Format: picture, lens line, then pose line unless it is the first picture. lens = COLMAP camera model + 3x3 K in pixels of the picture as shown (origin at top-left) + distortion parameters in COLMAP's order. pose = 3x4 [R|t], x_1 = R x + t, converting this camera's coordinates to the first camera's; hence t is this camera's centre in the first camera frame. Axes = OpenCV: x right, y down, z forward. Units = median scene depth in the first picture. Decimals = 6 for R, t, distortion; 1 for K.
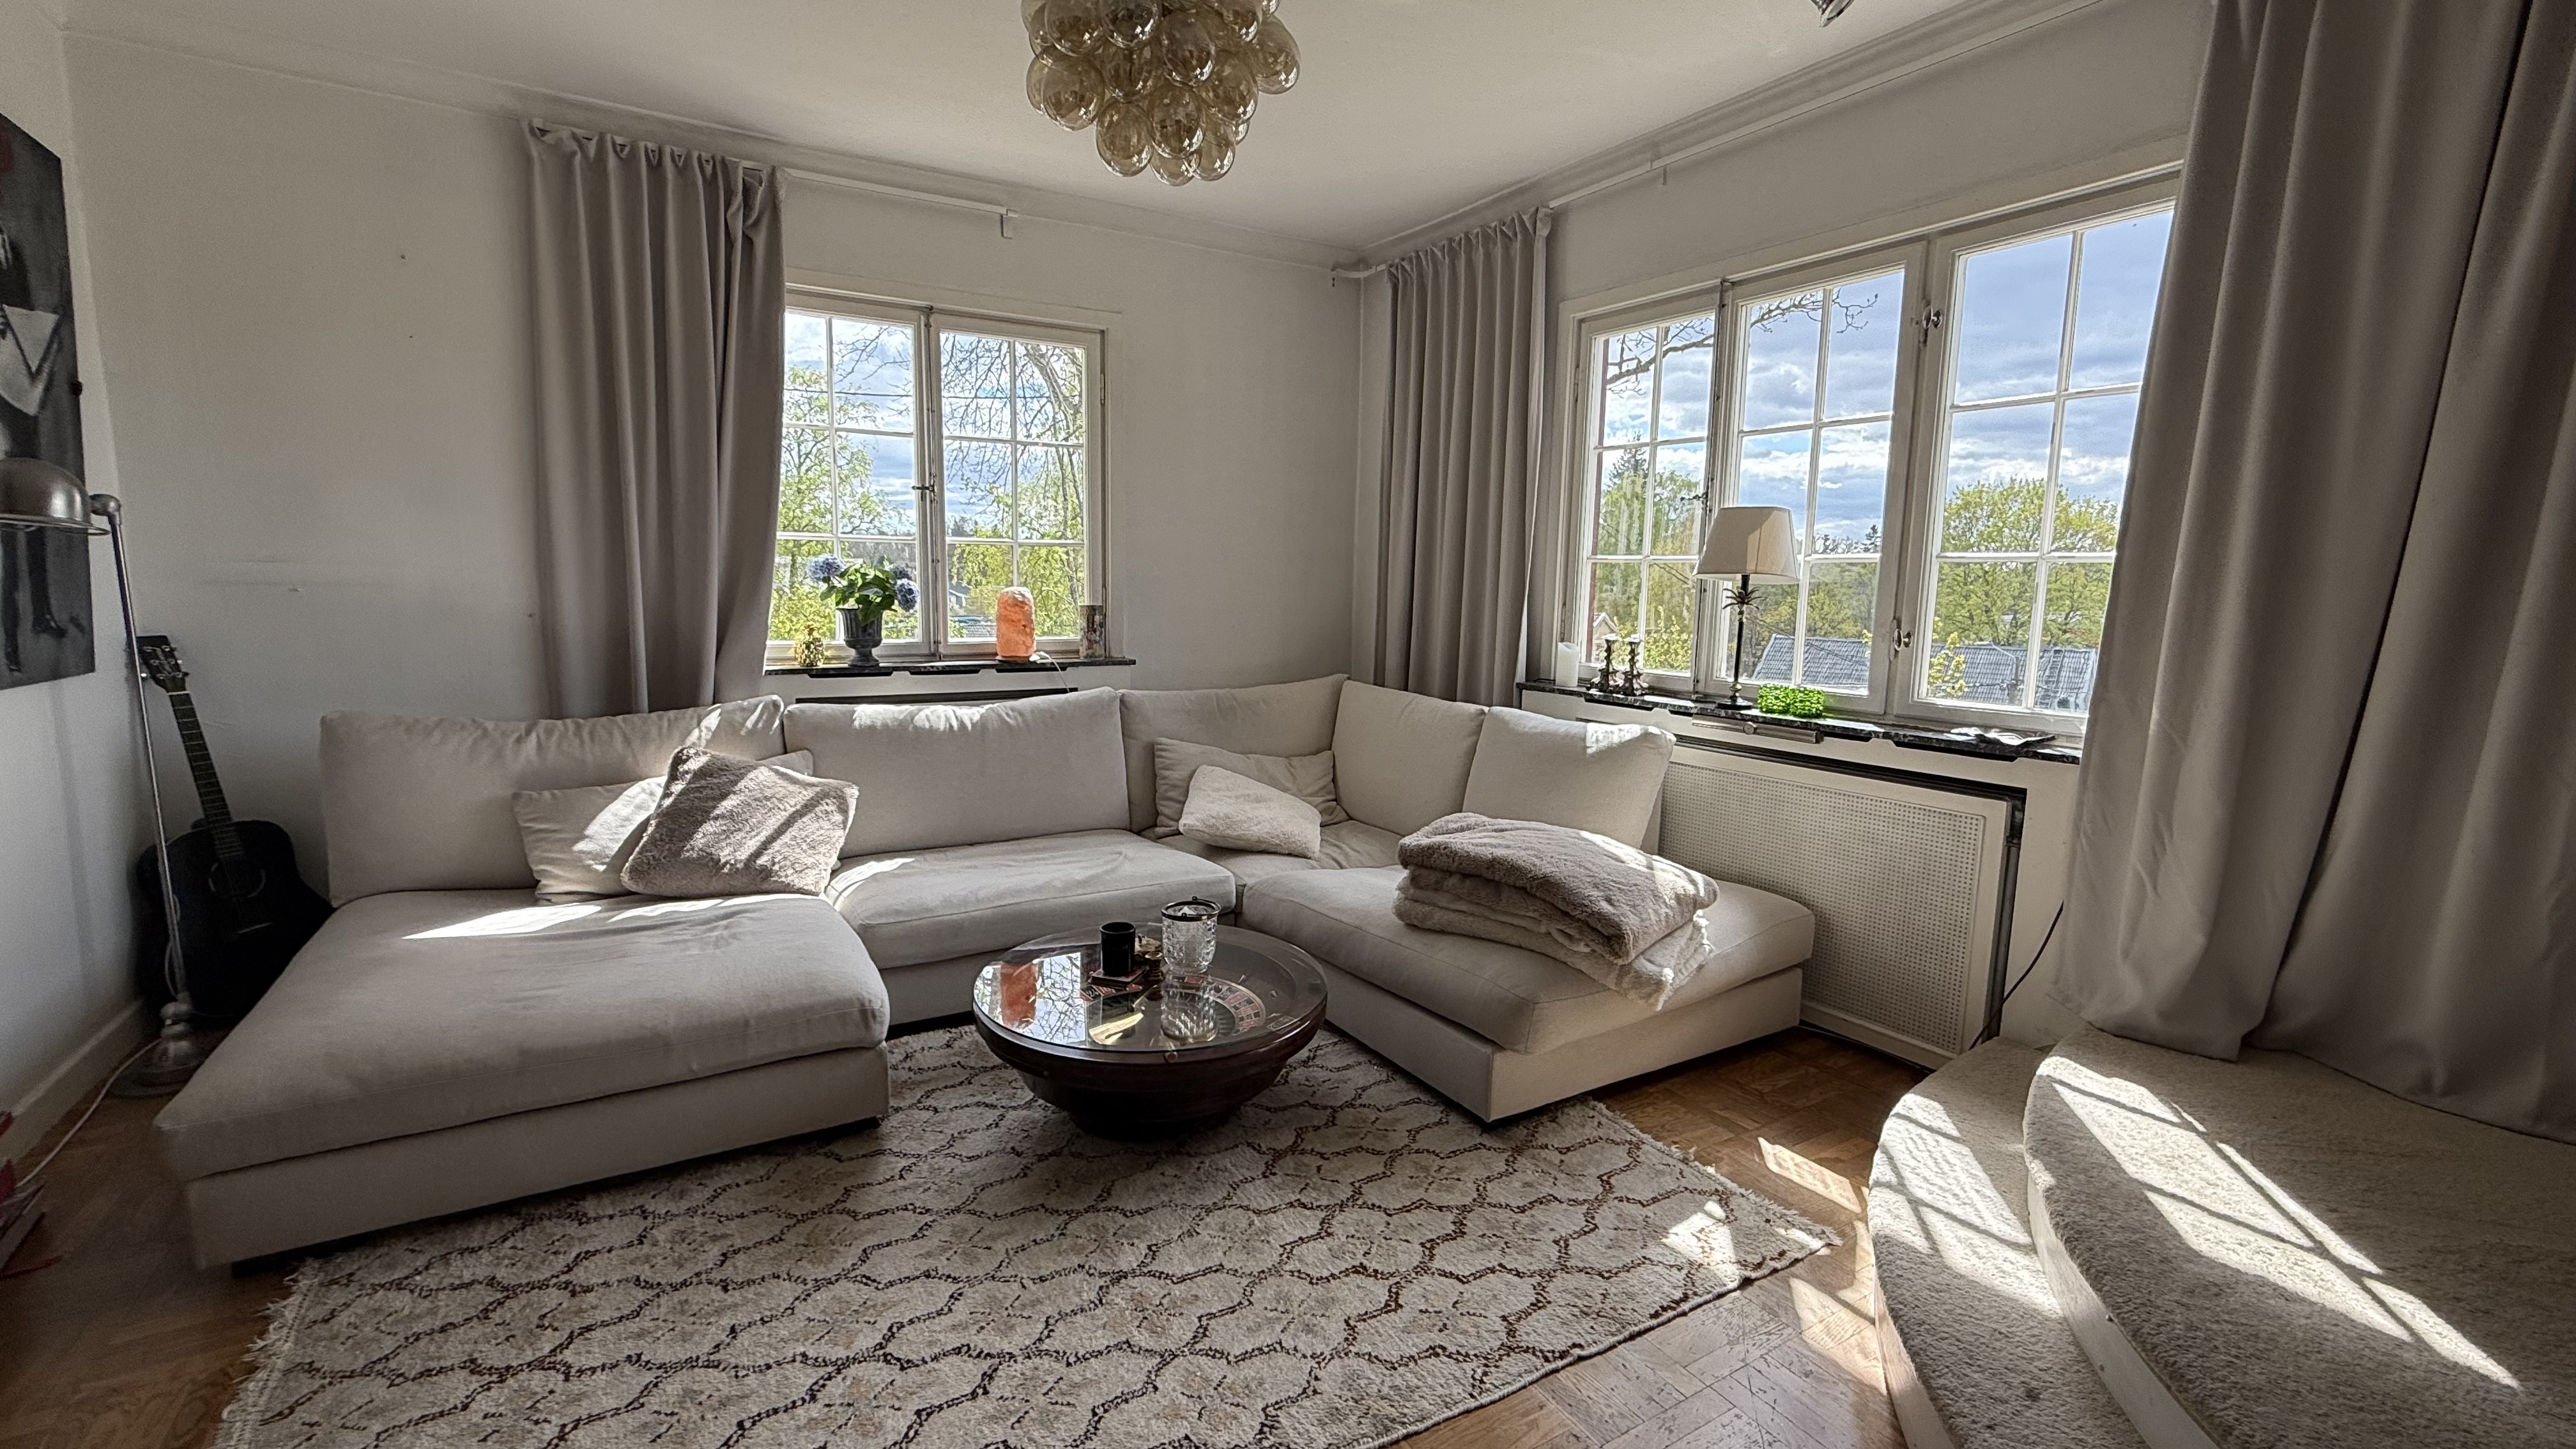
lens RADIAL K [[1080.8, 0, 1276.3], [0, 1080.8, 723.1], [0, 0, 1]] dist [0.011289, 0.001069]
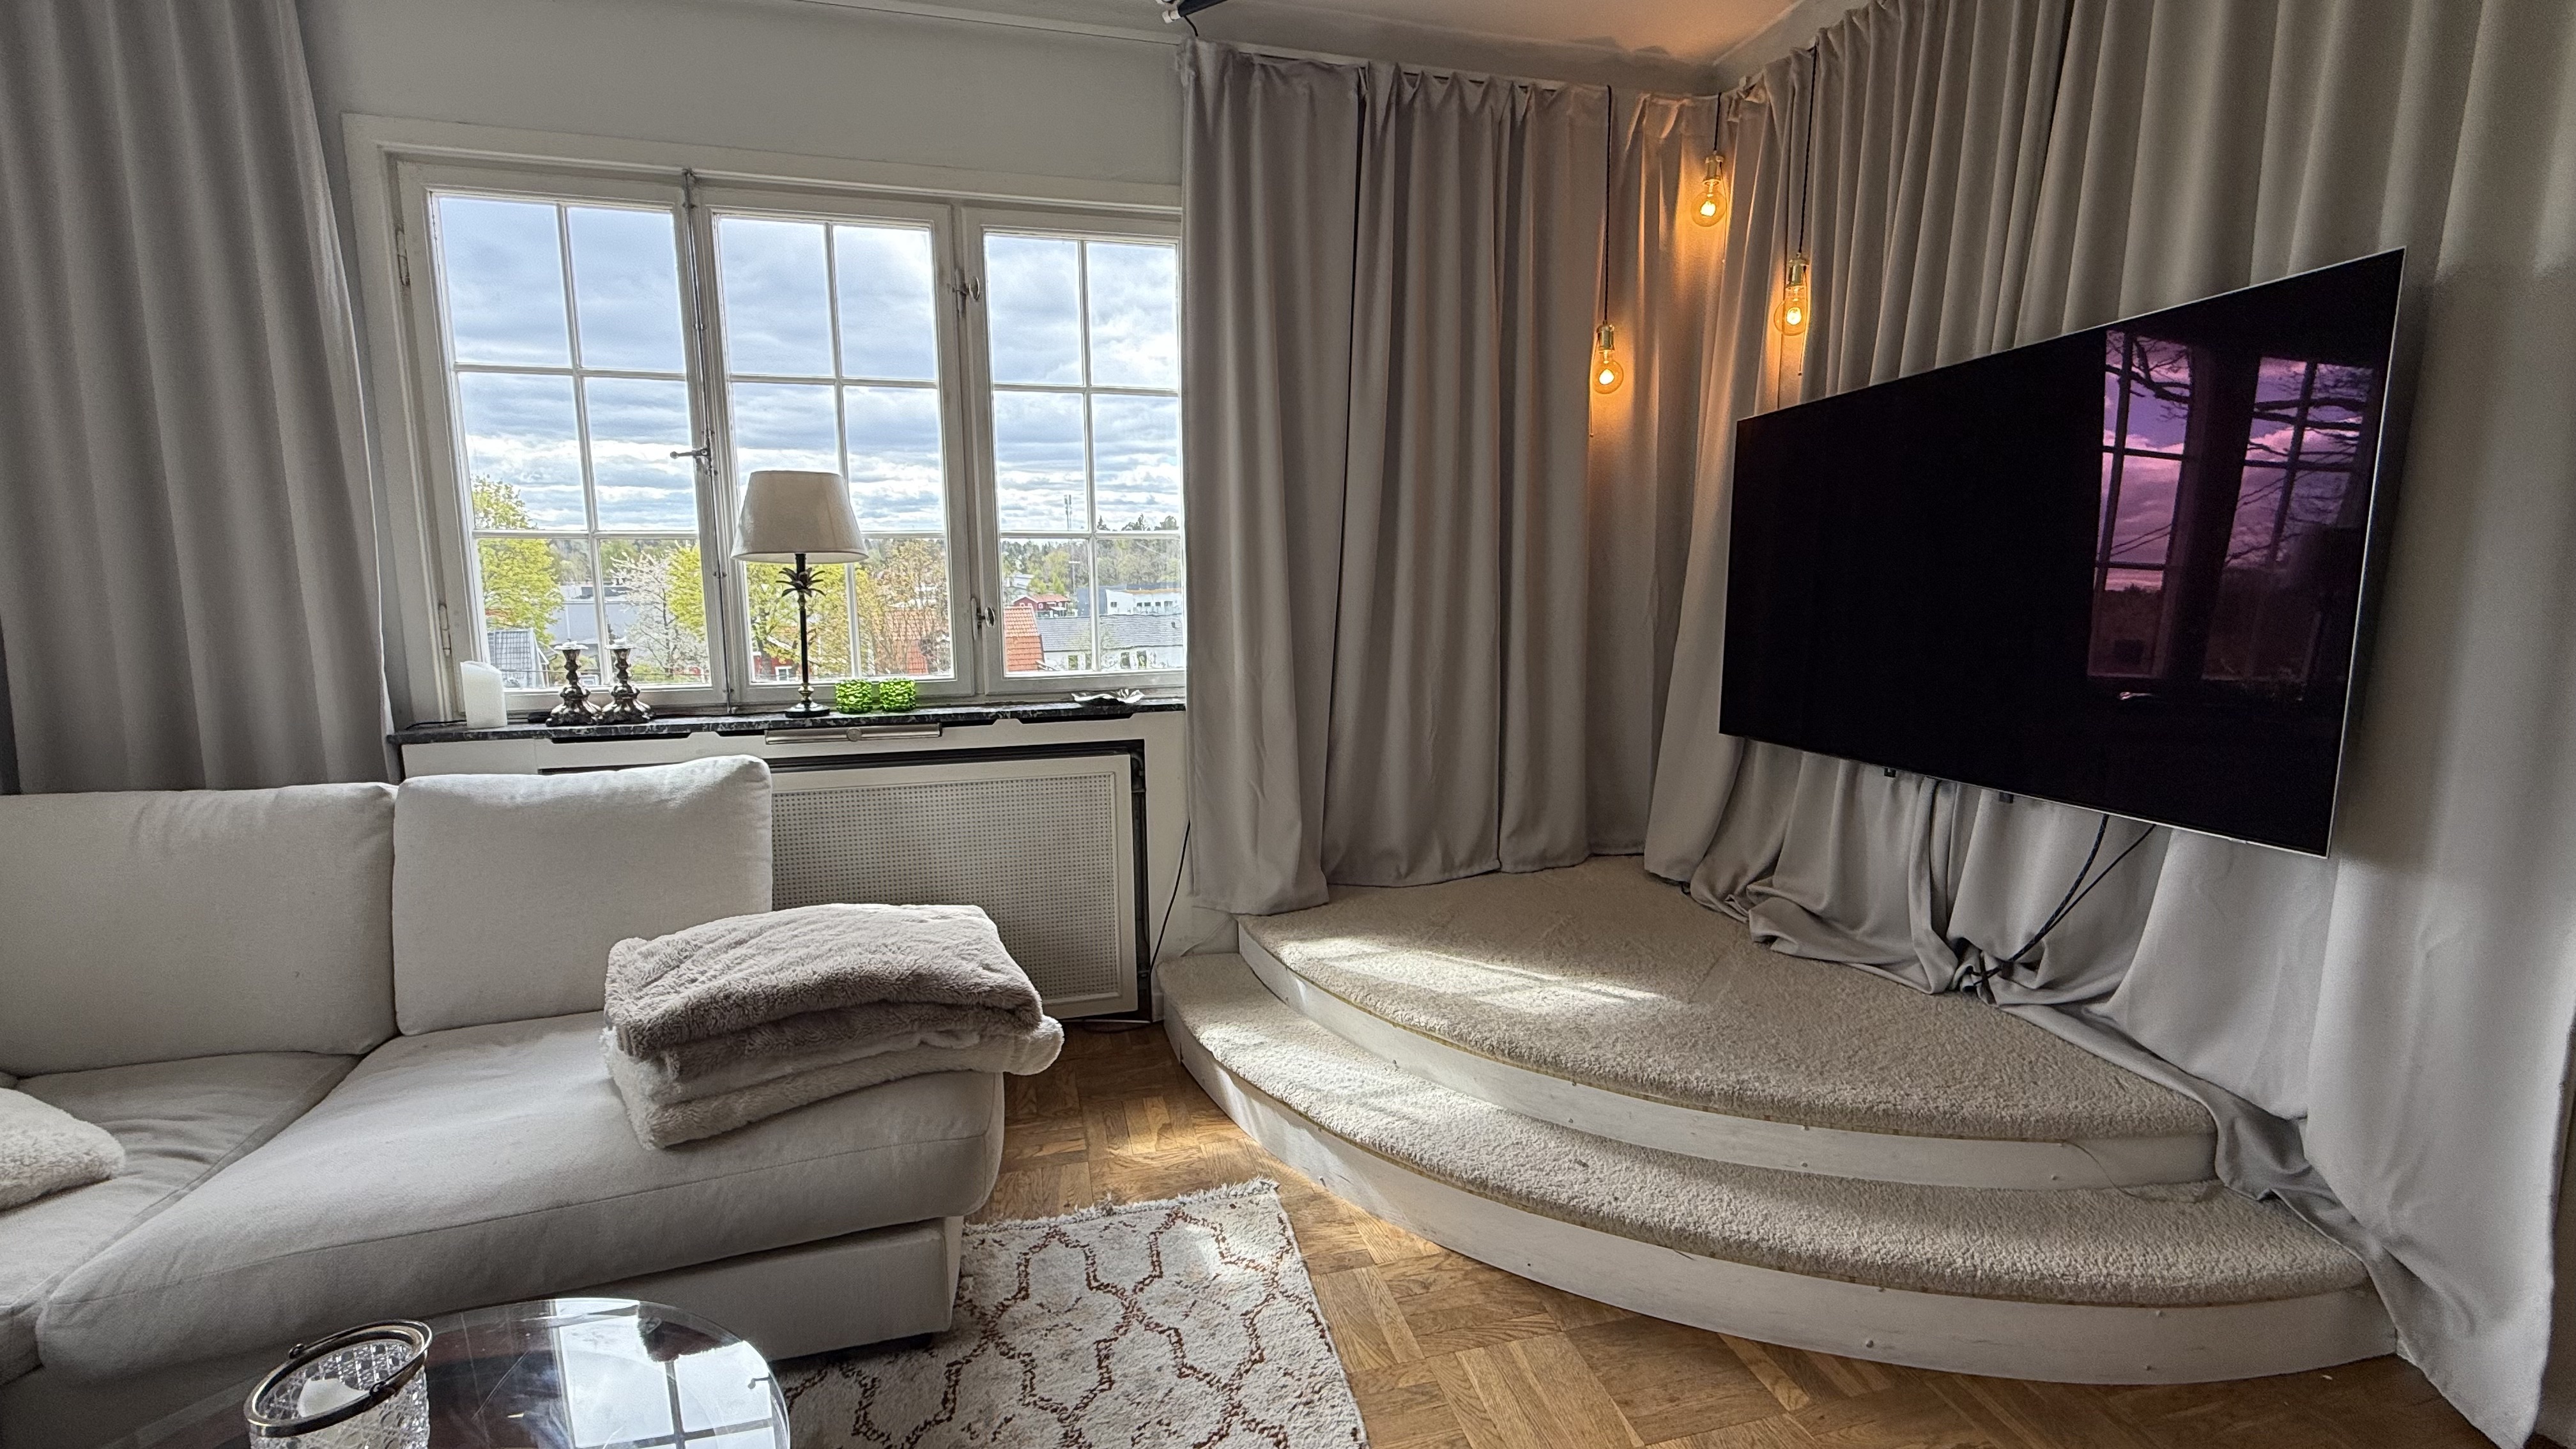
lens RADIAL K [[1080.8, 0, 1298.2], [0, 1080.8, 724.7], [0, 0, 1]] dist [0.011289, 0.001069]
pose [[0.287260, -0.163008, 0.943880, -0.264591], [0.143304, 0.981636, 0.125915, -0.059414], [-0.947072, 0.099092, 0.305344, 0.403632]]
